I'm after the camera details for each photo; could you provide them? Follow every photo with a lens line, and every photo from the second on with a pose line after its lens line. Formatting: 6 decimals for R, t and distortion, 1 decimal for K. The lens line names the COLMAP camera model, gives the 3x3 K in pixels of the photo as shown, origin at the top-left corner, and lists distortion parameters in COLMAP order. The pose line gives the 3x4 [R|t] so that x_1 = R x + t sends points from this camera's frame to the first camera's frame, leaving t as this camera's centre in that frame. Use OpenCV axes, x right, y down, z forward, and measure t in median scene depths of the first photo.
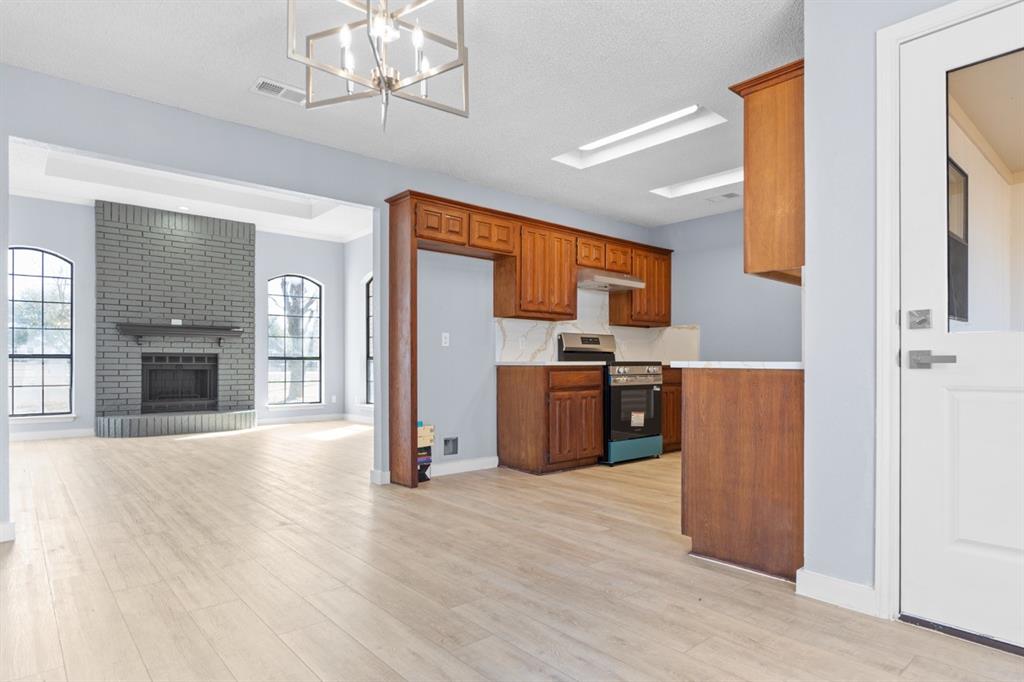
lens RADIAL K [[573.1, 0, 514.4], [0, 573.1, 358.8], [0, 0, 1]] dist [-0.005009, 0.000364]
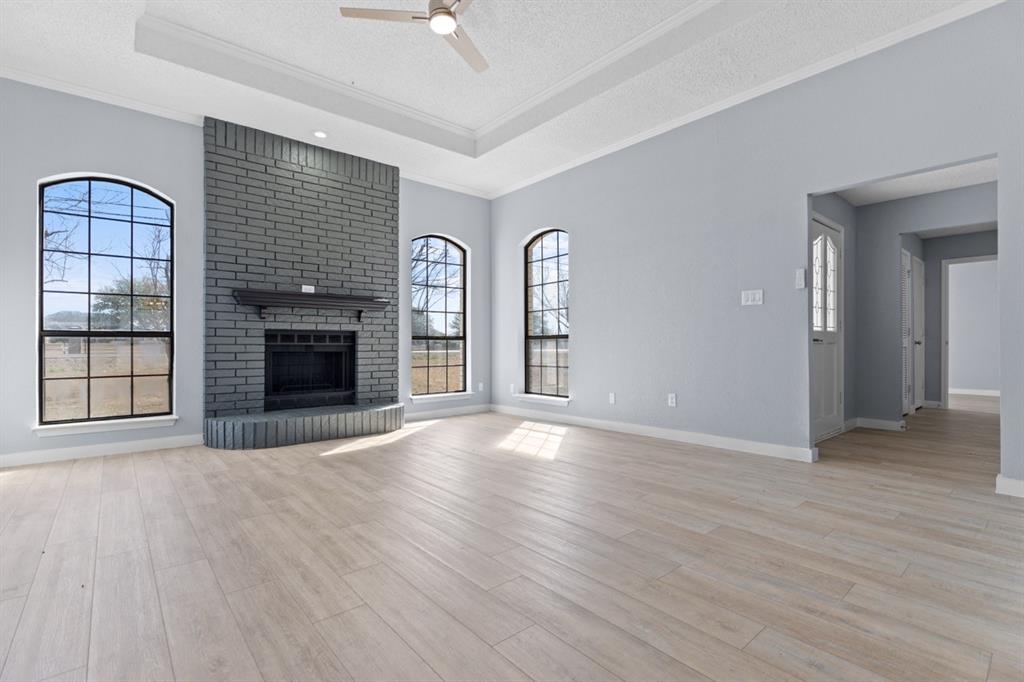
lens RADIAL K [[473.4, 0, 515.5], [0, 473.4, 339.6], [0, 0, 1]] dist [-0.002407, -0.000149]
pose [[0.999961, 0.002898, -0.008352, -0.310844], [-0.002873, 0.999991, 0.003030, -0.000344], [0.008361, -0.003006, 0.999961, 0.376807]]
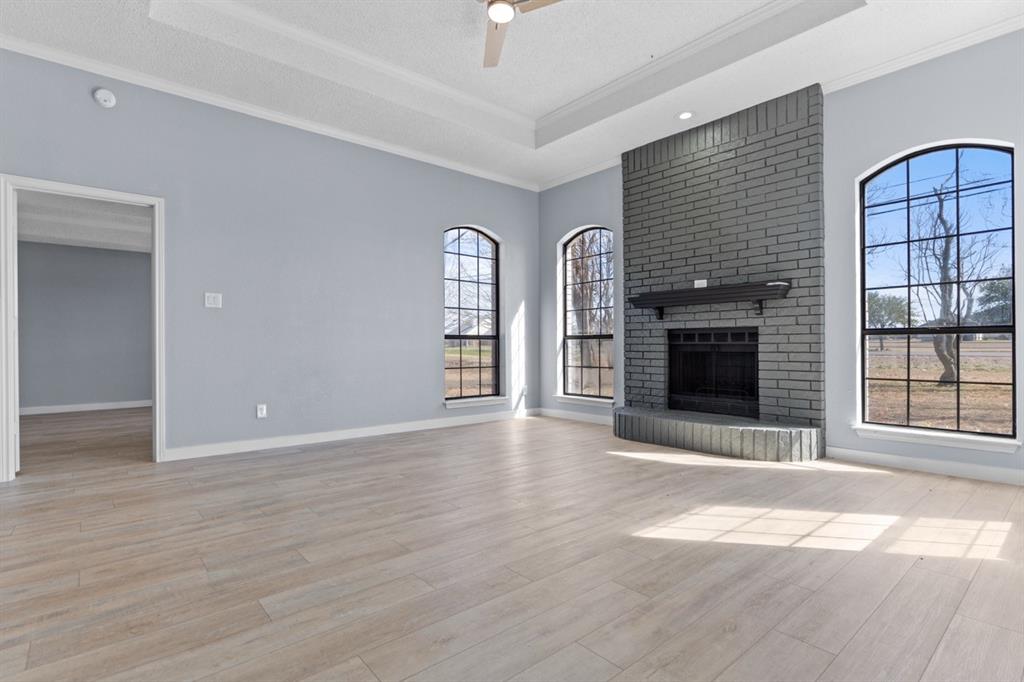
lens RADIAL K [[502.0, 0, 515.4], [0, 502.0, 343.2], [0, 0, 1]] dist [-0.005773, -0.001470]
pose [[-0.014271, 0.000619, -0.999898, 0.022122], [0.018606, 0.999827, 0.000353, 0.003673], [0.999725, -0.018599, -0.014280, 0.779918]]
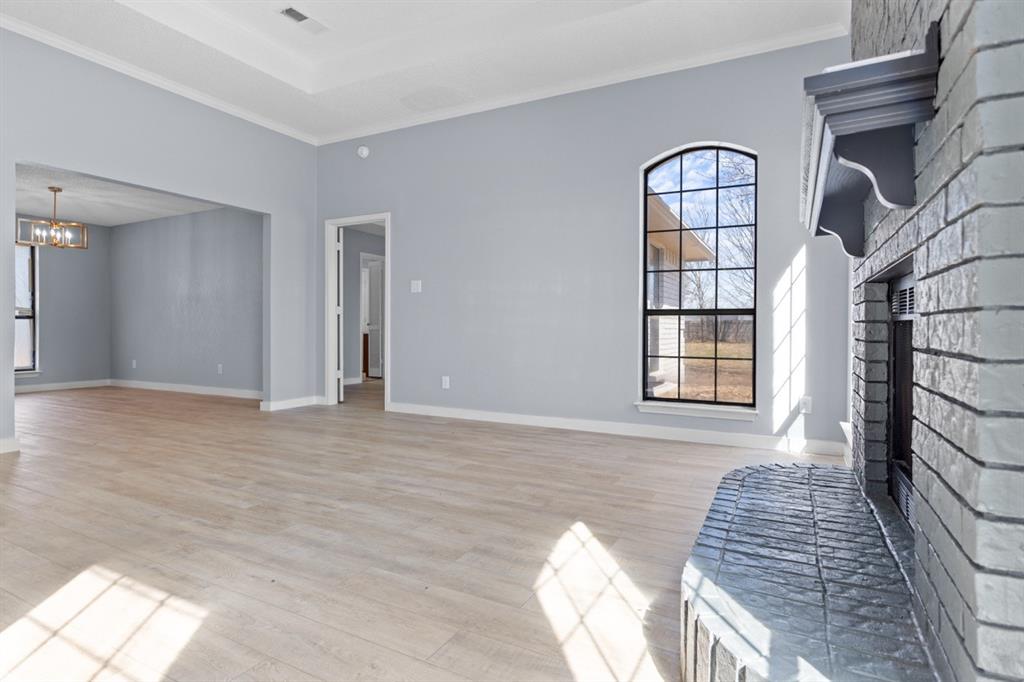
lens RADIAL K [[540.7, 0, 511.5], [0, 540.7, 333.9], [0, 0, 1]] dist [-0.014446, -0.000122]
pose [[-0.935583, 0.010959, -0.352937, -0.374867], [0.009872, 0.999939, 0.004880, 0.011316], [0.352969, 0.001082, -0.935635, 1.148481]]
